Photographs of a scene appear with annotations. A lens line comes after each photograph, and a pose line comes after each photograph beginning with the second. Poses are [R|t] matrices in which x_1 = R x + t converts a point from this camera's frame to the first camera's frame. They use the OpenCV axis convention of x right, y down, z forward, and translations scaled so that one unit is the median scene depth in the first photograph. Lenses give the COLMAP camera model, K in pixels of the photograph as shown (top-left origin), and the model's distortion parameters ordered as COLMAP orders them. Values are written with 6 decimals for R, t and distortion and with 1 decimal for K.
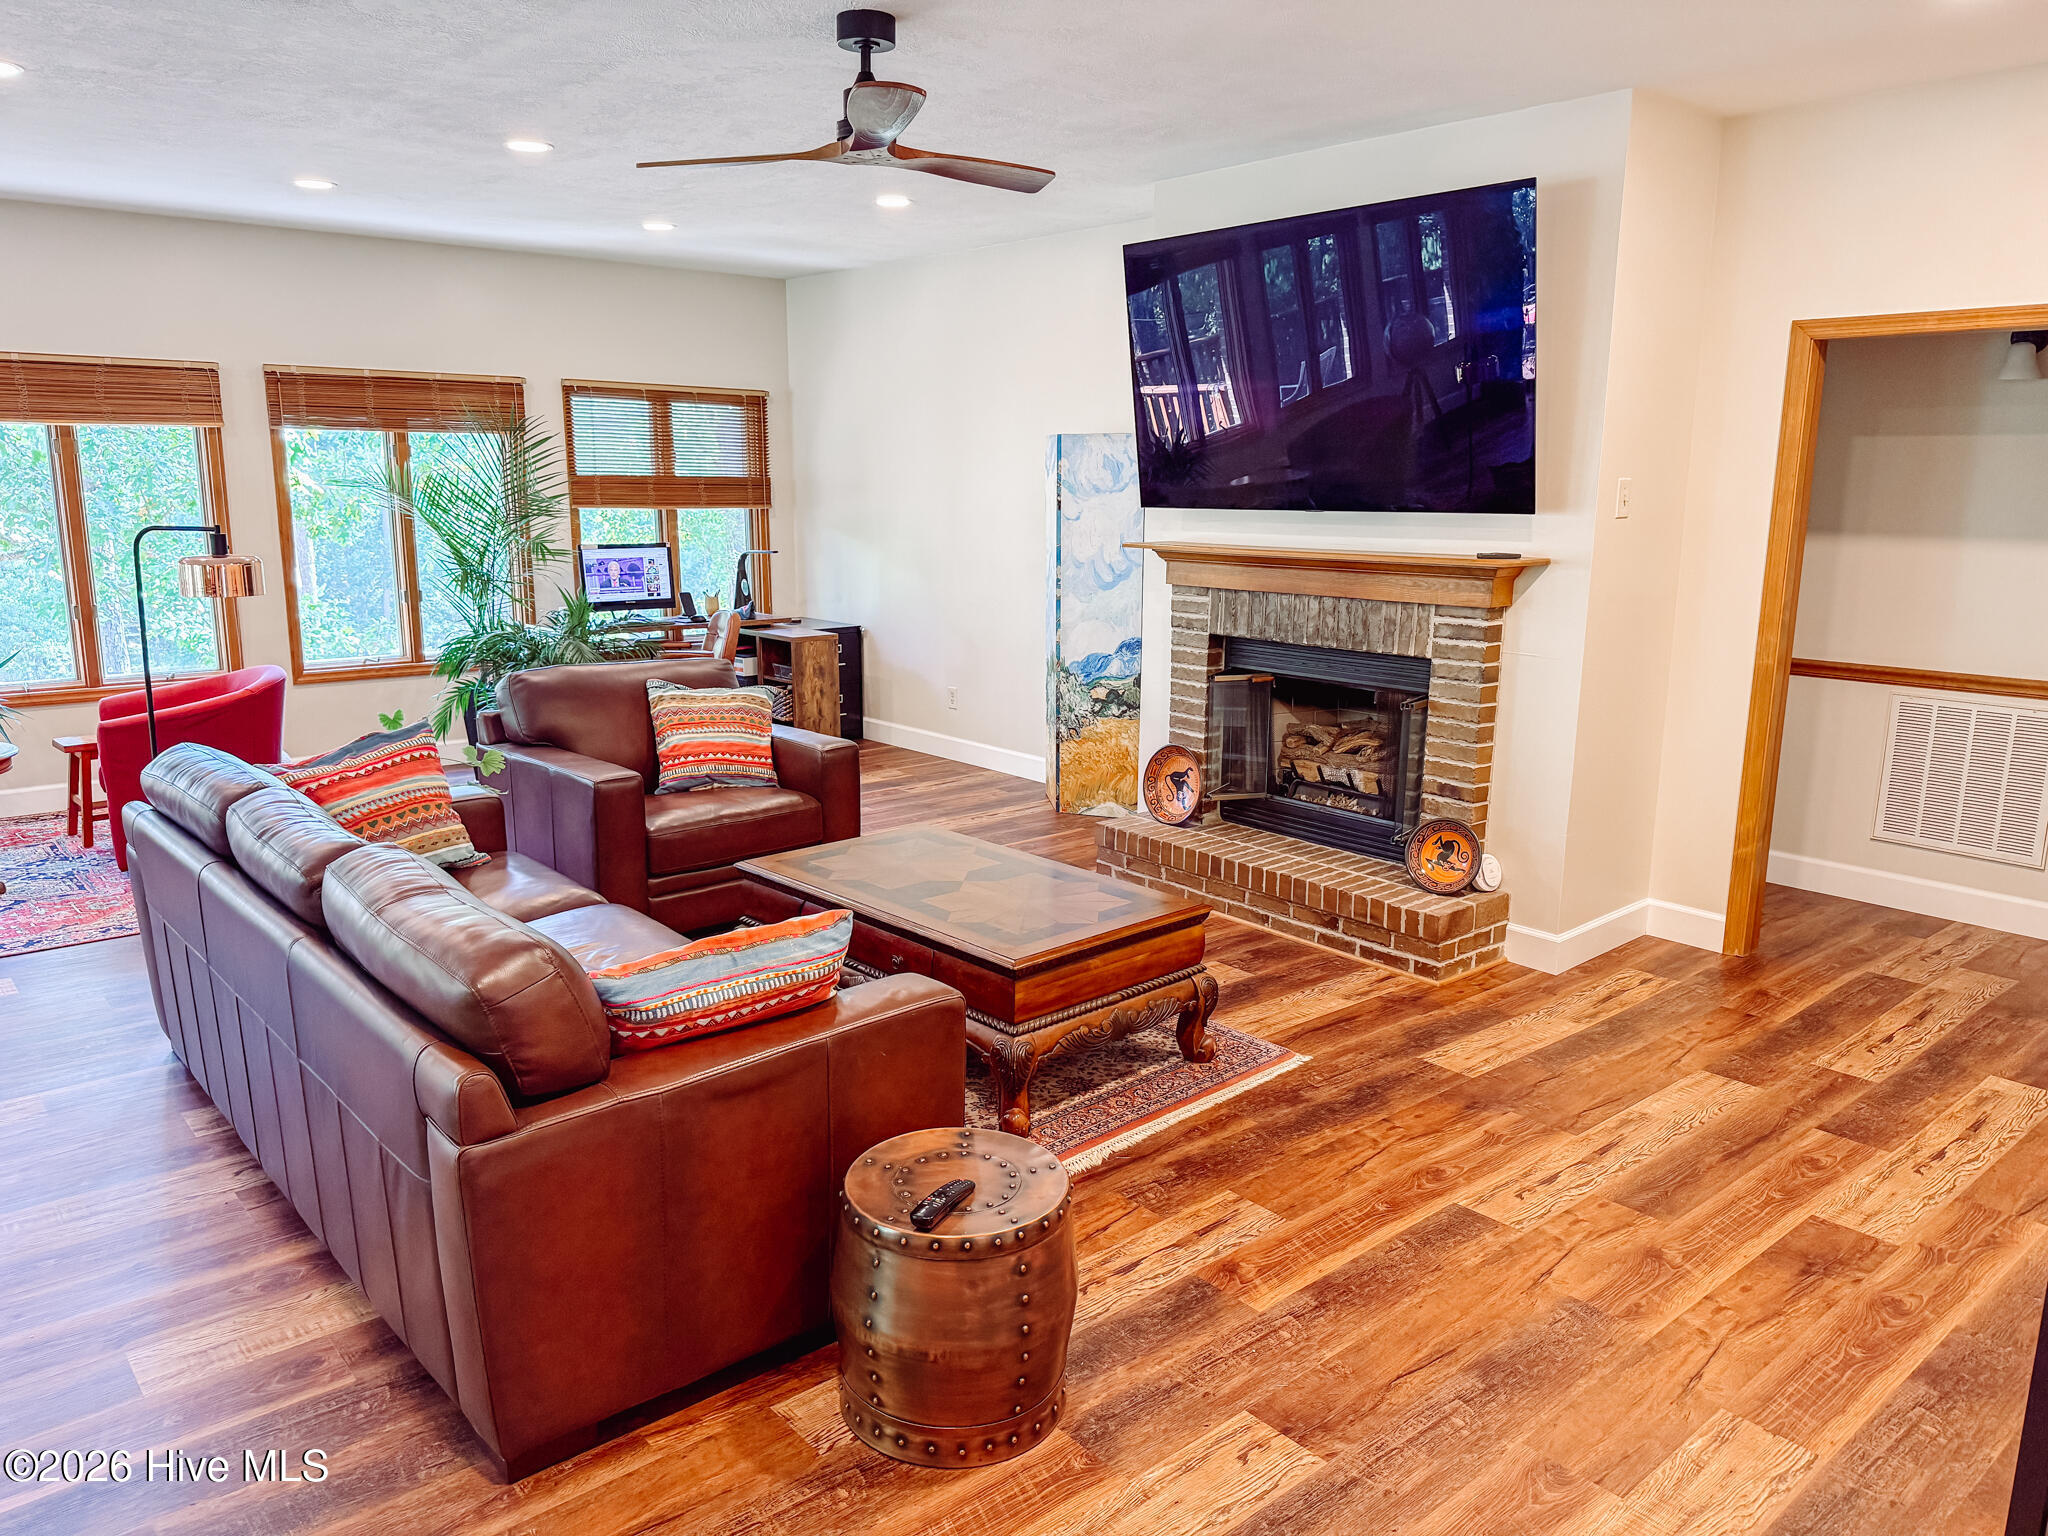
lens RADIAL K [[1446.5, 0, 1023.3], [0, 1446.5, 780.0], [0, 0, 1]] dist [0.049784, -0.051578]
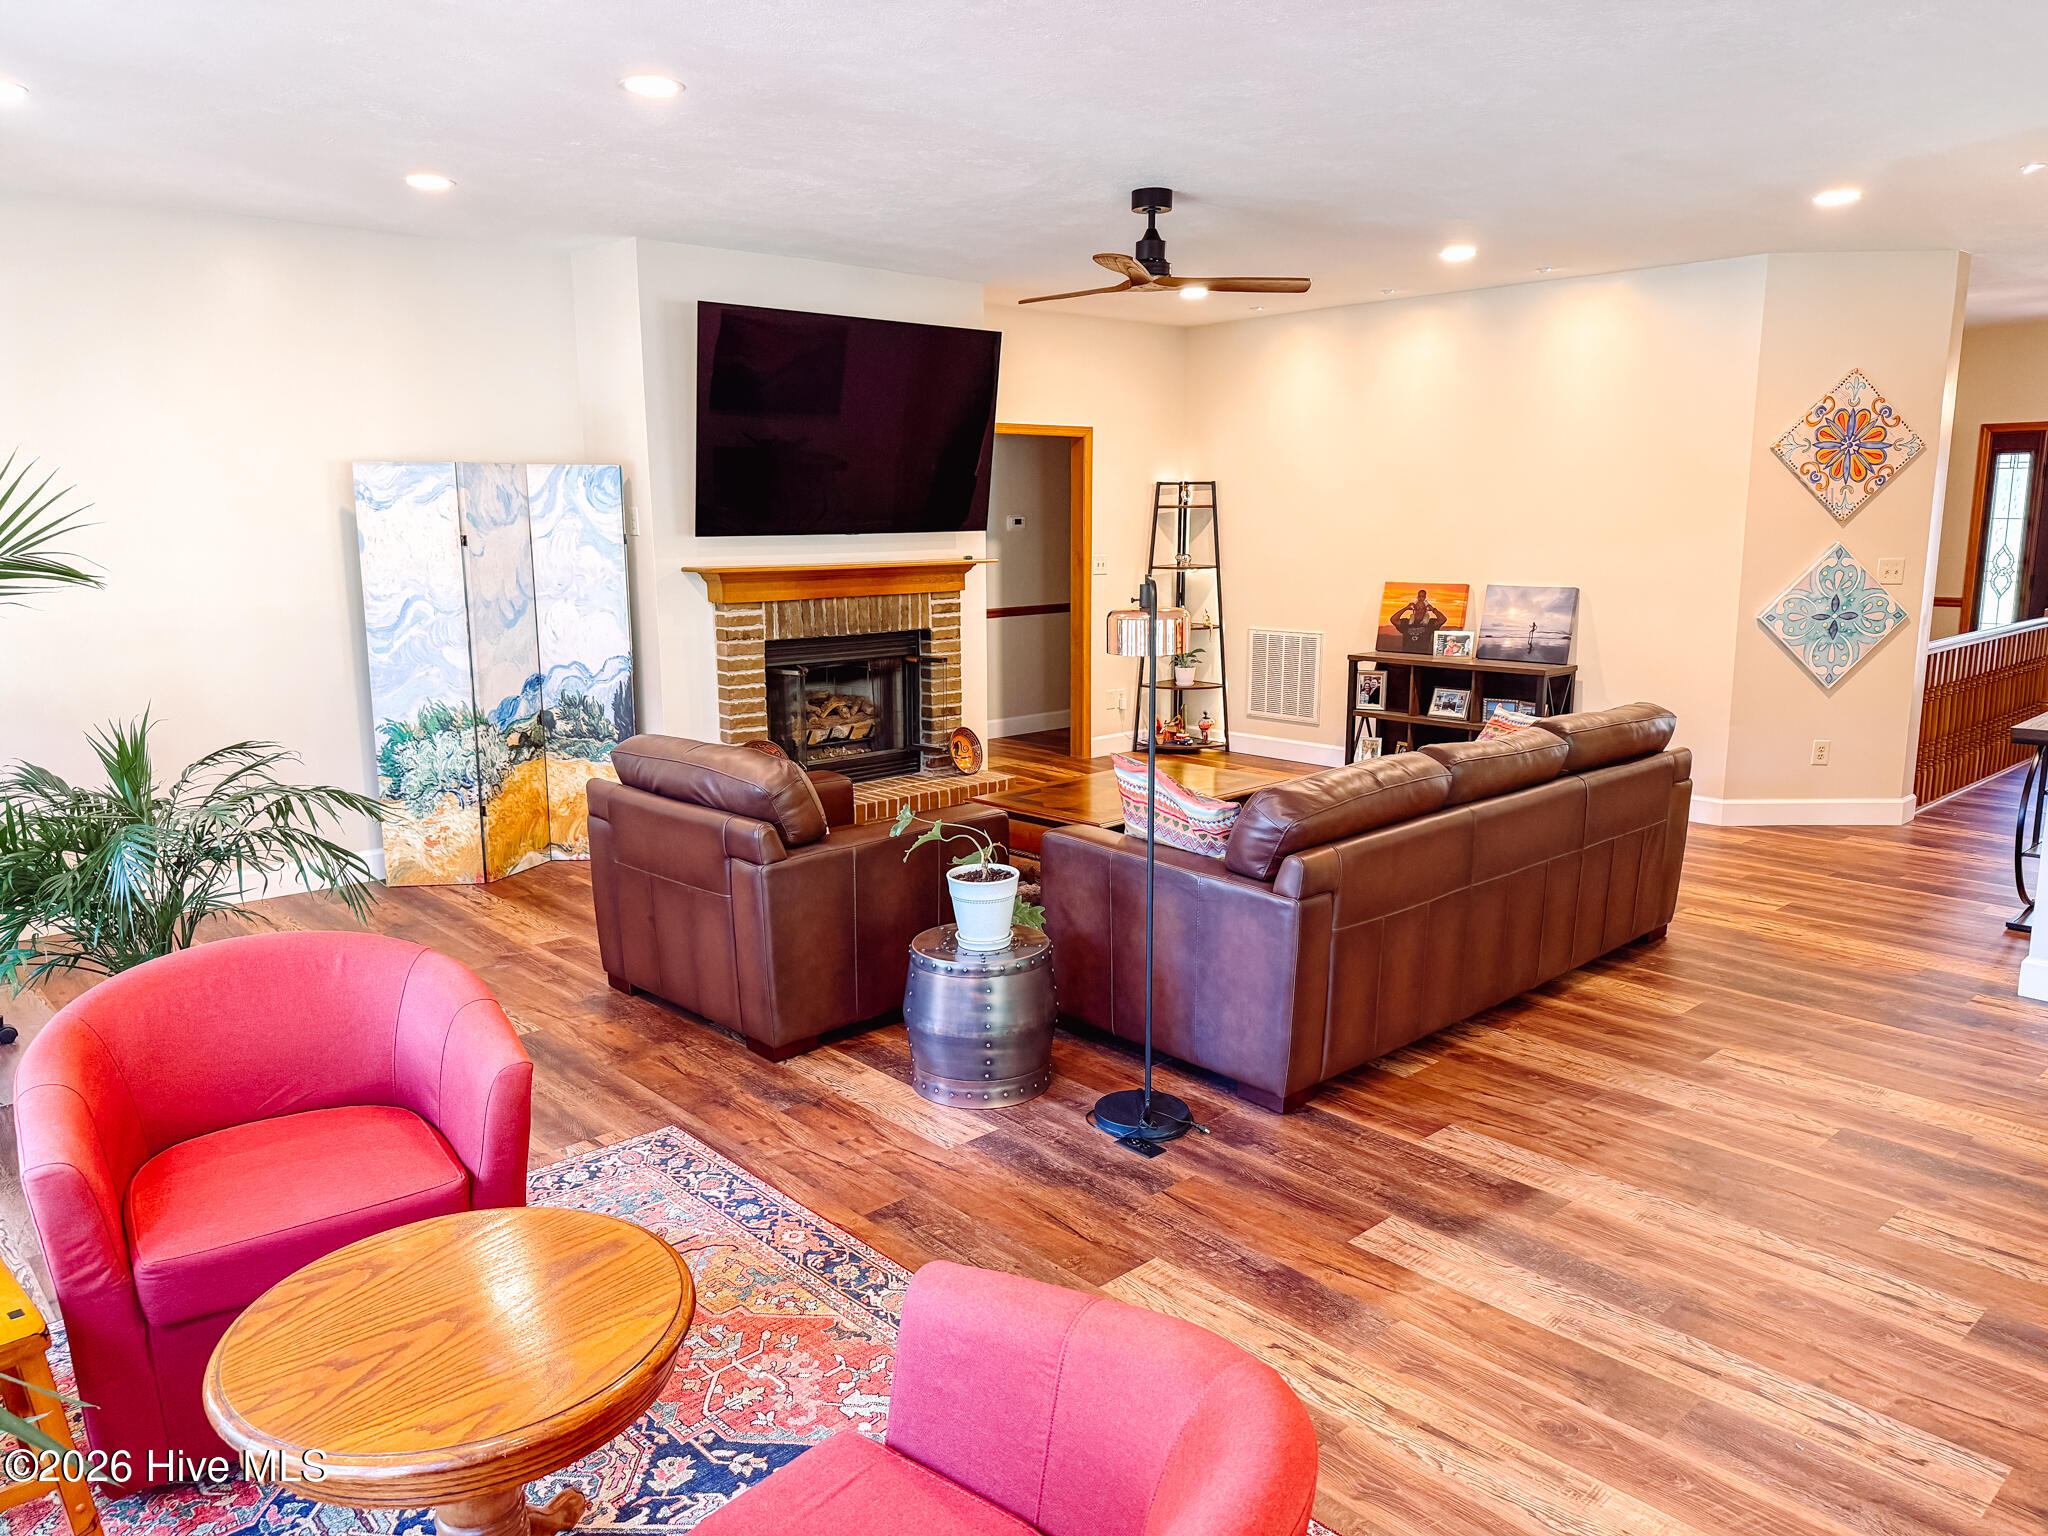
lens RADIAL K [[1446.5, 0, 1027.2], [0, 1446.5, 772.4], [0, 0, 1]] dist [0.049784, -0.051578]
pose [[-0.068115, -0.179221, 0.981448, -1.040179], [0.207668, 0.959639, 0.189651, -0.172998], [-0.975825, 0.216734, -0.028147, 0.825288]]
